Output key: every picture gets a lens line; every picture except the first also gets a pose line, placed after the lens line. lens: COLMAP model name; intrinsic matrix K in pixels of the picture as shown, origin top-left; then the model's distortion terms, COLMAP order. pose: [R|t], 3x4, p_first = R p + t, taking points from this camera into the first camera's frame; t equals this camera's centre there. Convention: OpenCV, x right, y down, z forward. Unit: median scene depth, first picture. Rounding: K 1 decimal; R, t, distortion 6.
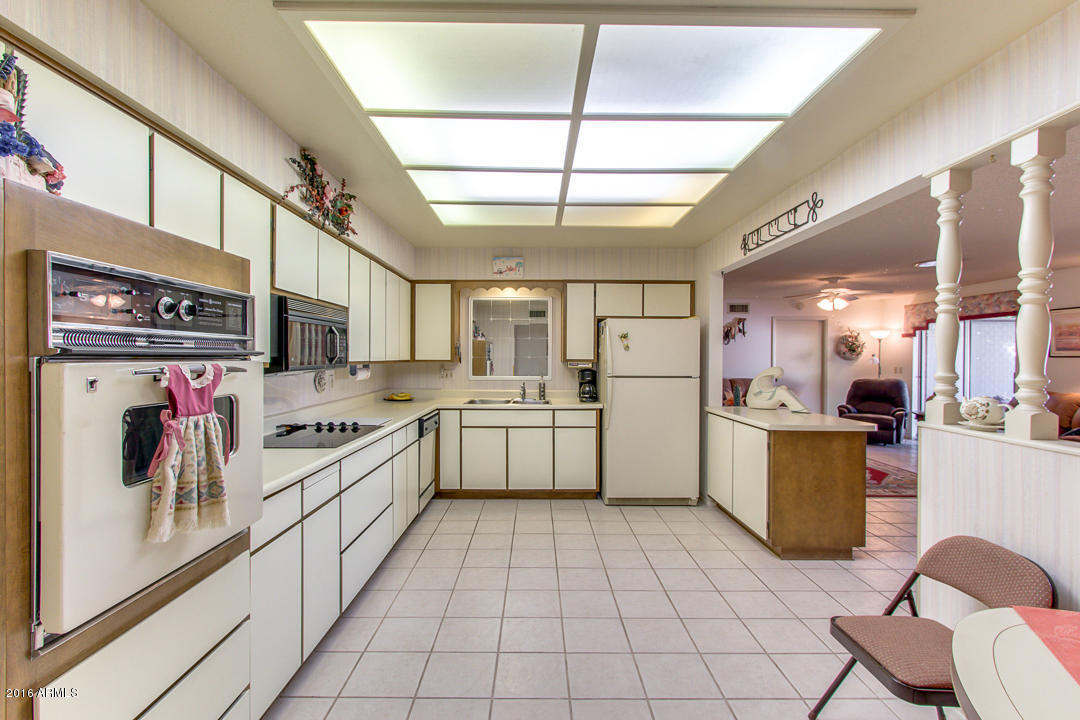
lens RADIAL K [[497.2, 0, 537.1], [0, 497.2, 363.7], [0, 0, 1]] dist [0.000064, -0.000830]
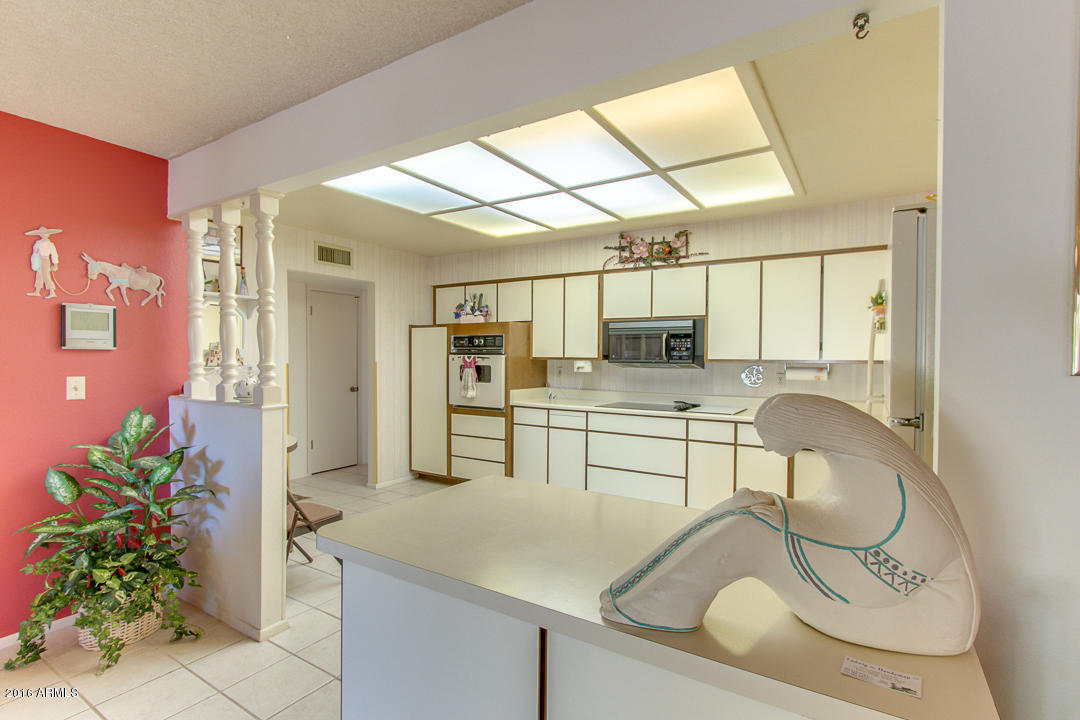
lens RADIAL K [[520.2, 0, 543.1], [0, 520.2, 365.3], [0, 0, 1]] dist [0.010675, 0.001012]
pose [[-0.536377, 0.007262, -0.843947, 0.484473], [-0.020776, 0.999546, 0.021806, -0.004929], [0.843723, 0.029230, -0.535983, 0.711494]]
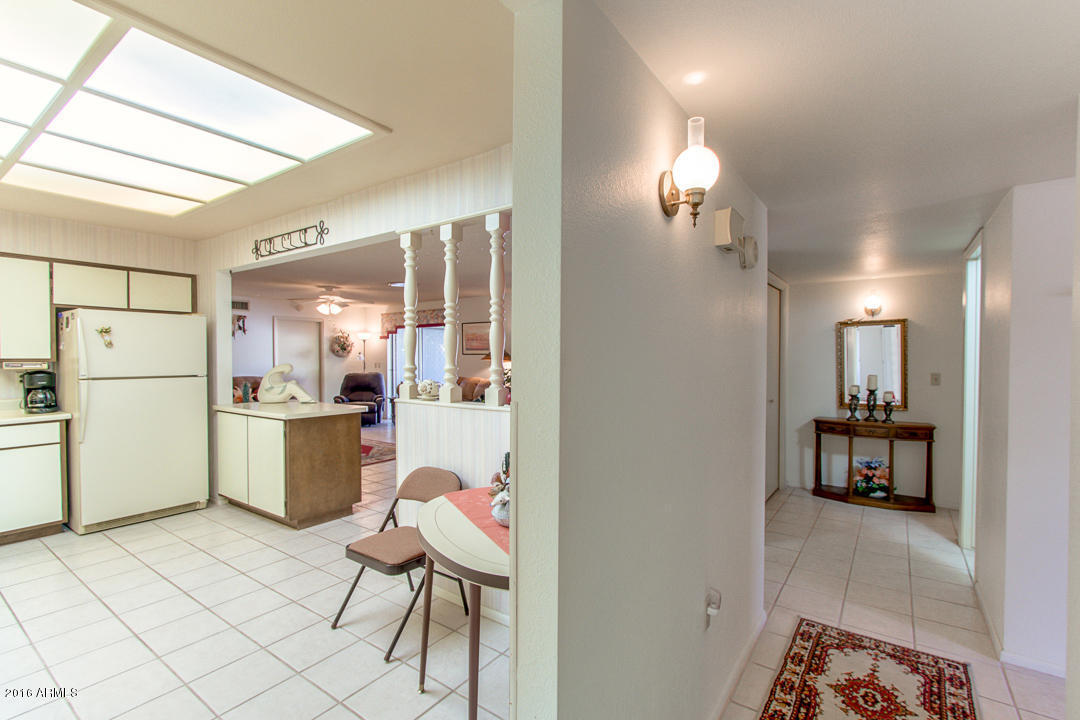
lens RADIAL K [[520.2, 0, 548.2], [0, 520.2, 360.5], [0, 0, 1]] dist [0.010675, 0.001012]
pose [[0.578227, -0.011338, 0.815797, -0.123224], [0.012501, 0.999909, 0.005037, 0.000309], [-0.815780, 0.007285, 0.578316, -0.140740]]
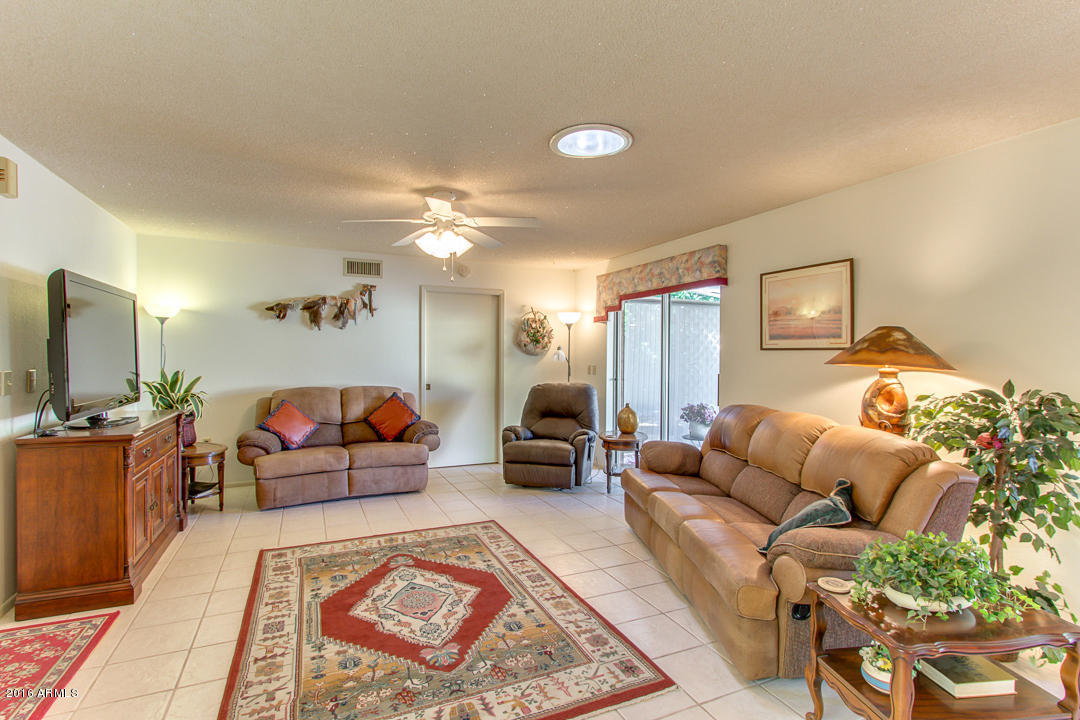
lens RADIAL K [[520.2, 0, 538.1], [0, 520.2, 366.6], [0, 0, 1]] dist [0.010675, 0.001012]
pose [[0.908710, -0.009035, 0.417331, 0.490705], [0.003810, 0.999904, 0.013352, -0.001798], [-0.417411, -0.010543, 0.908656, 0.509423]]
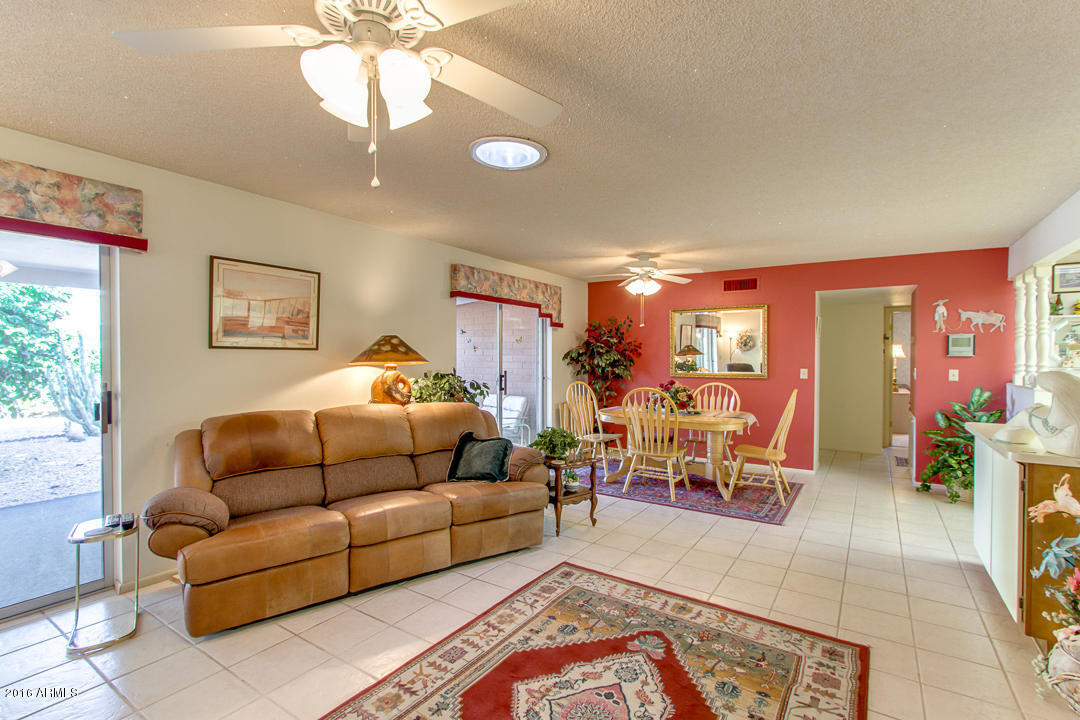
lens RADIAL K [[520.2, 0, 535.9], [0, 520.2, 359.8], [0, 0, 1]] dist [0.010675, 0.001012]
pose [[-0.842293, -0.010635, 0.538915, 0.445376], [-0.000492, 0.999820, 0.018962, -0.011090], [-0.539020, 0.015706, -0.842147, 1.253795]]
